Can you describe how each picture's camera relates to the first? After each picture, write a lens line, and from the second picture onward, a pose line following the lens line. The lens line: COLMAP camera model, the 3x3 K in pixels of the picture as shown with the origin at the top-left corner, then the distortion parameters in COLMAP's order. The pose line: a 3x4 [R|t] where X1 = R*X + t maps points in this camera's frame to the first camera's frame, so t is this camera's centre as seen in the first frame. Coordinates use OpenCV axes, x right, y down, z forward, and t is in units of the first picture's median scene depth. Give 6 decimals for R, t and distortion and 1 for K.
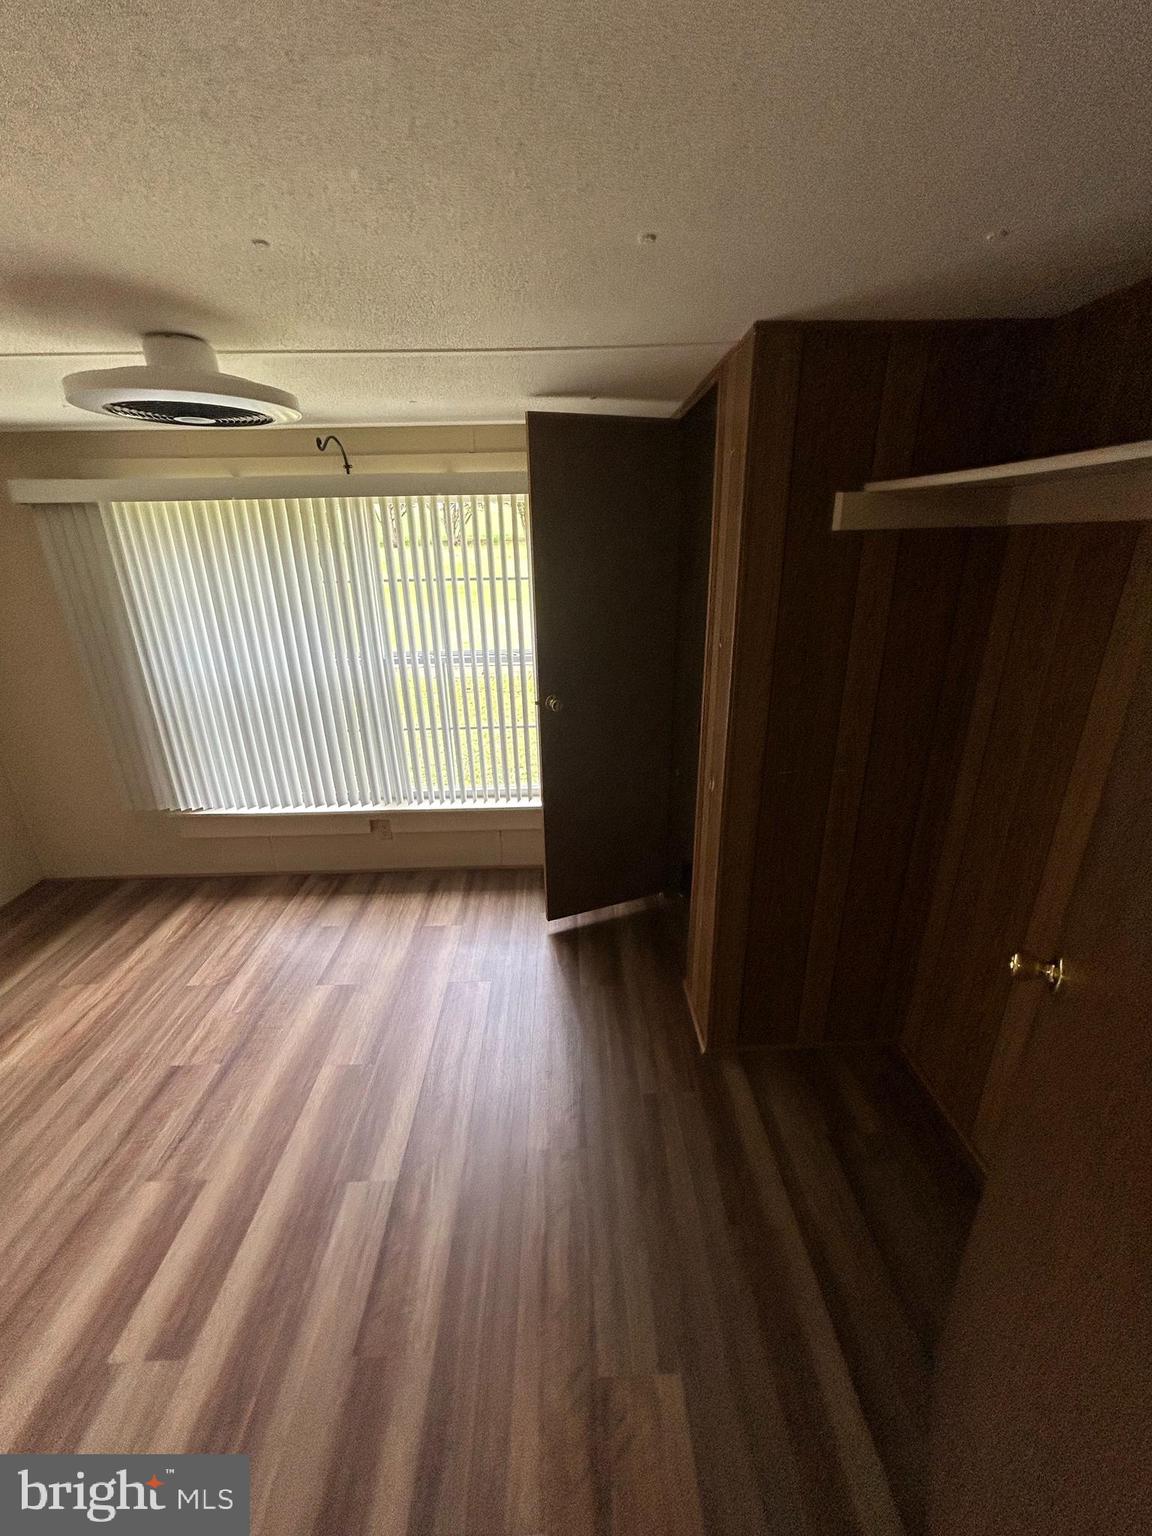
lens RADIAL K [[612.1, 0, 578.0], [0, 612.1, 765.2], [0, 0, 1]] dist [-0.000090, -0.000293]
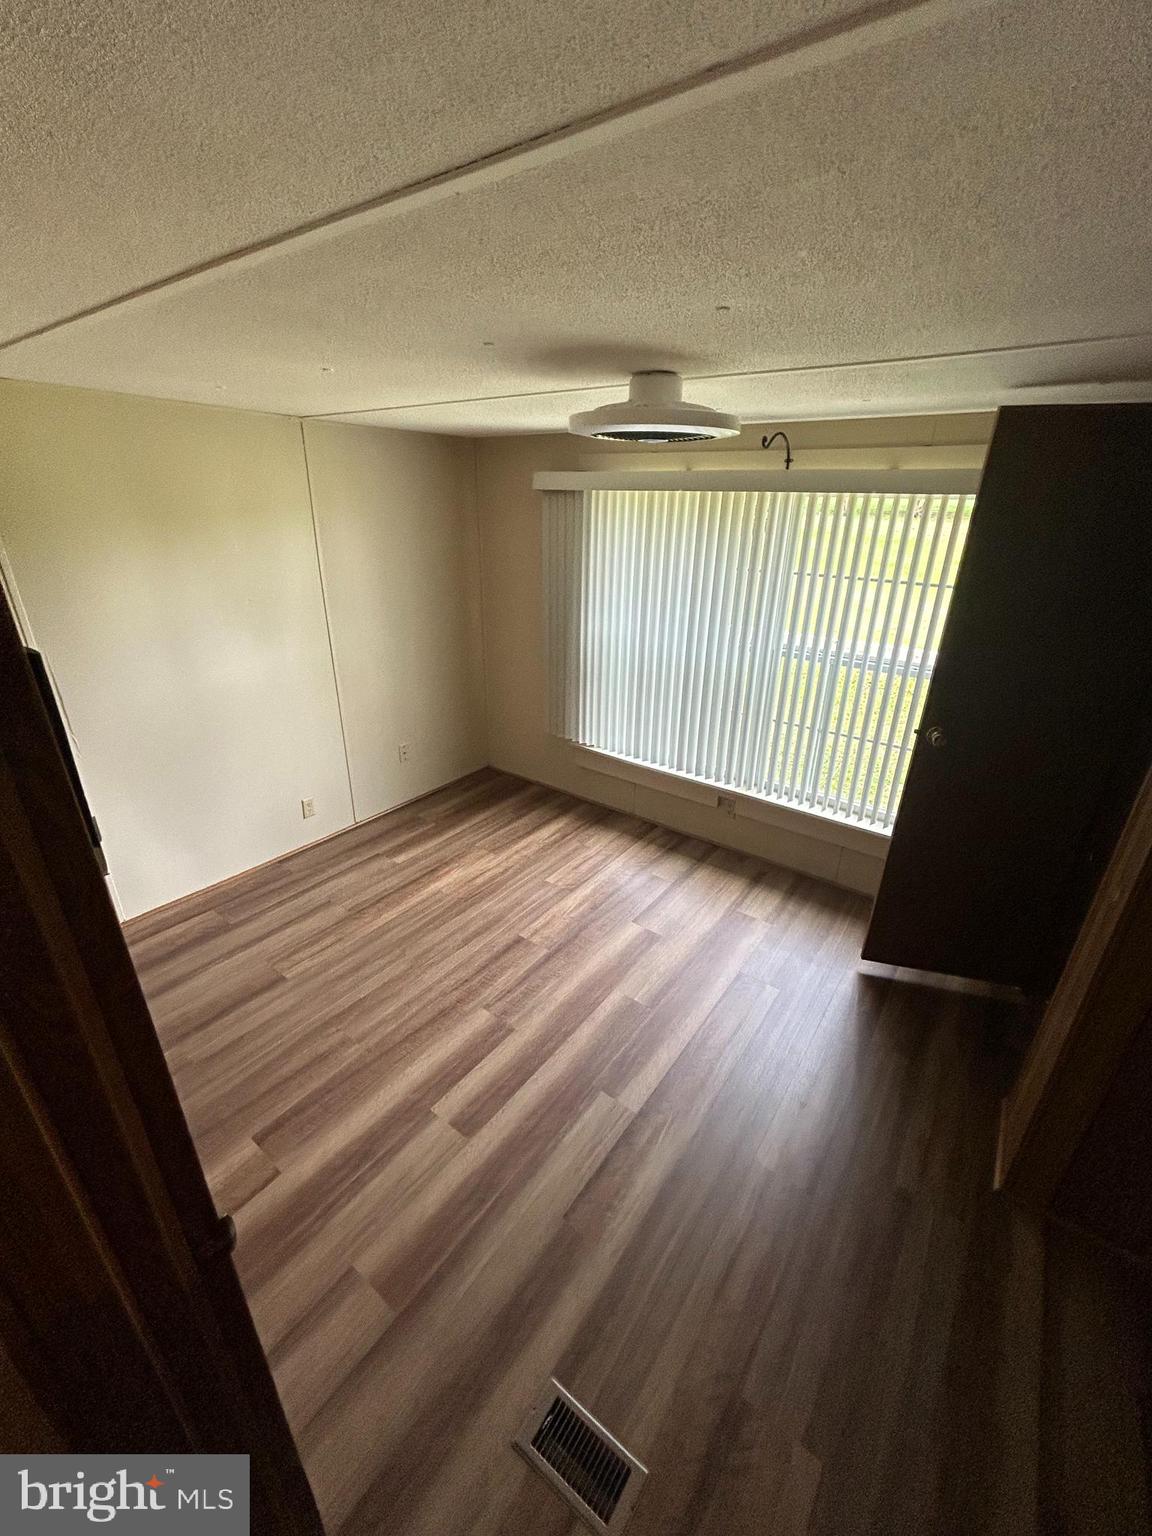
lens RADIAL K [[612.1, 0, 578.0], [0, 612.1, 765.2], [0, 0, 1]] dist [-0.000090, -0.000293]
pose [[0.792496, 0.268453, -0.547616, 0.042626], [-0.243321, 0.962529, 0.119724, -0.036300], [0.559237, 0.038365, 0.828120, -0.022434]]
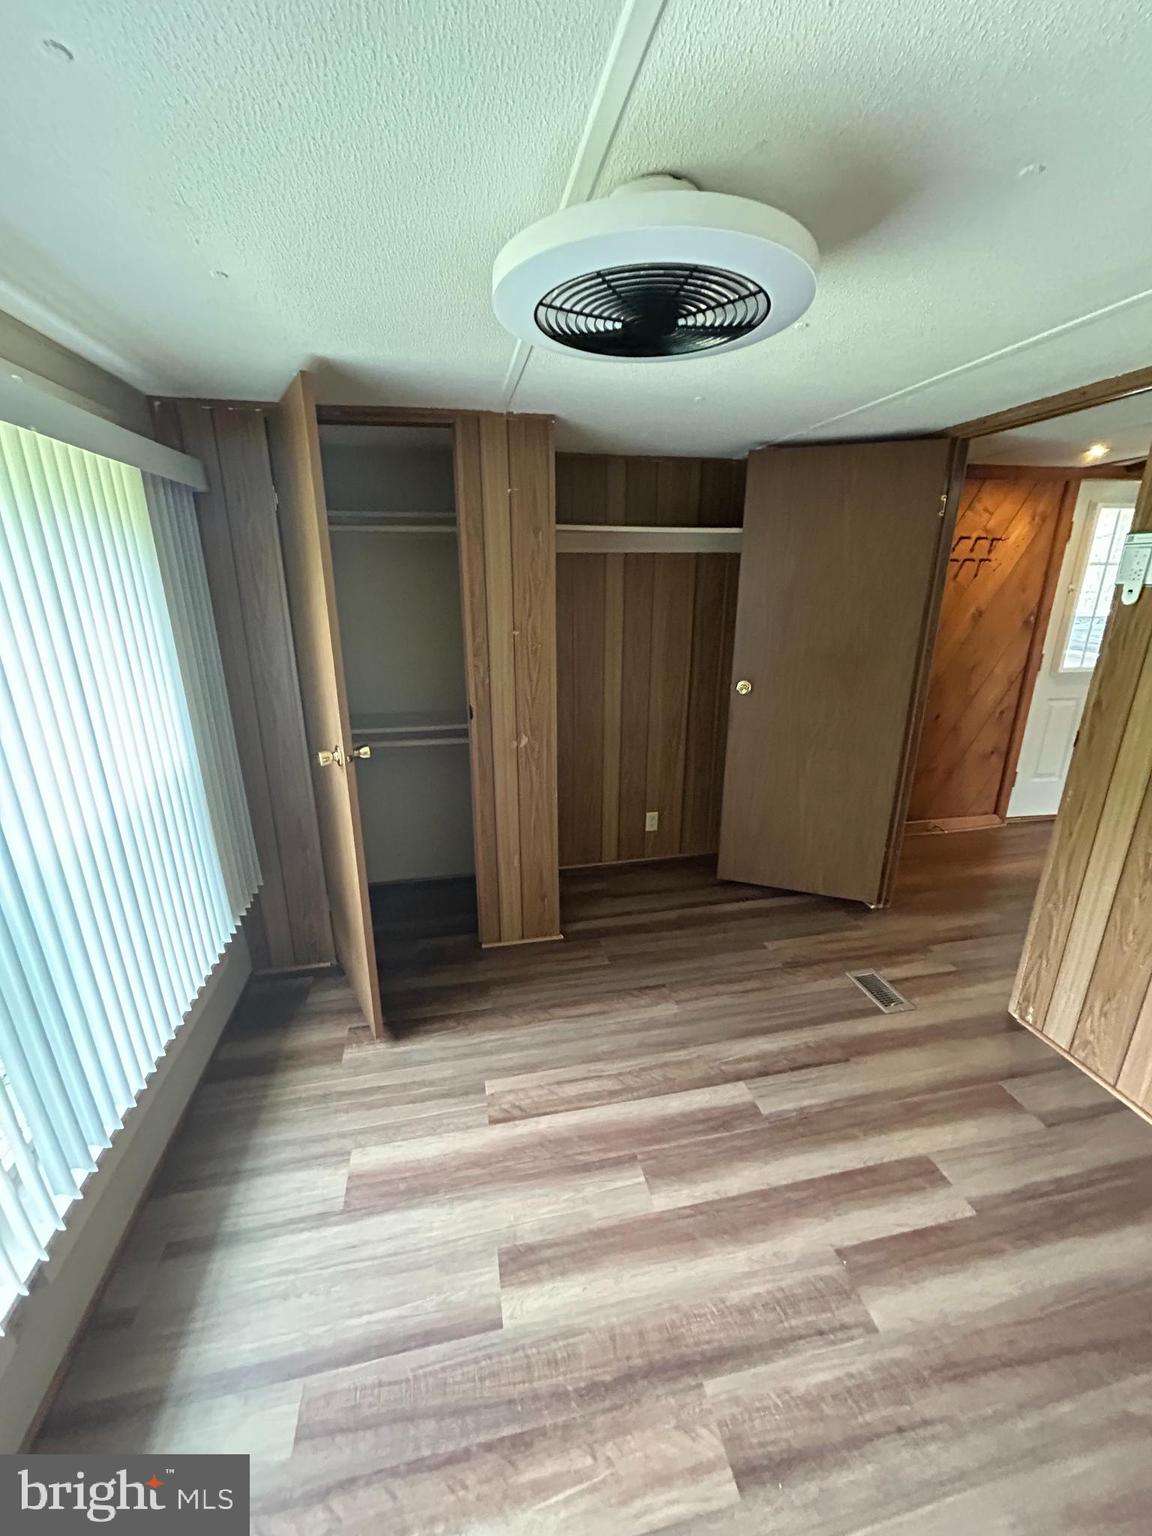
lens RADIAL K [[612.1, 0, 578.0], [0, 612.1, 765.2], [0, 0, 1]] dist [-0.000090, -0.000293]
pose [[-0.175206, -0.278852, 0.944216, -0.719937], [0.350178, 0.878687, 0.324477, -0.210891], [-0.920151, 0.387494, -0.056304, 0.684650]]
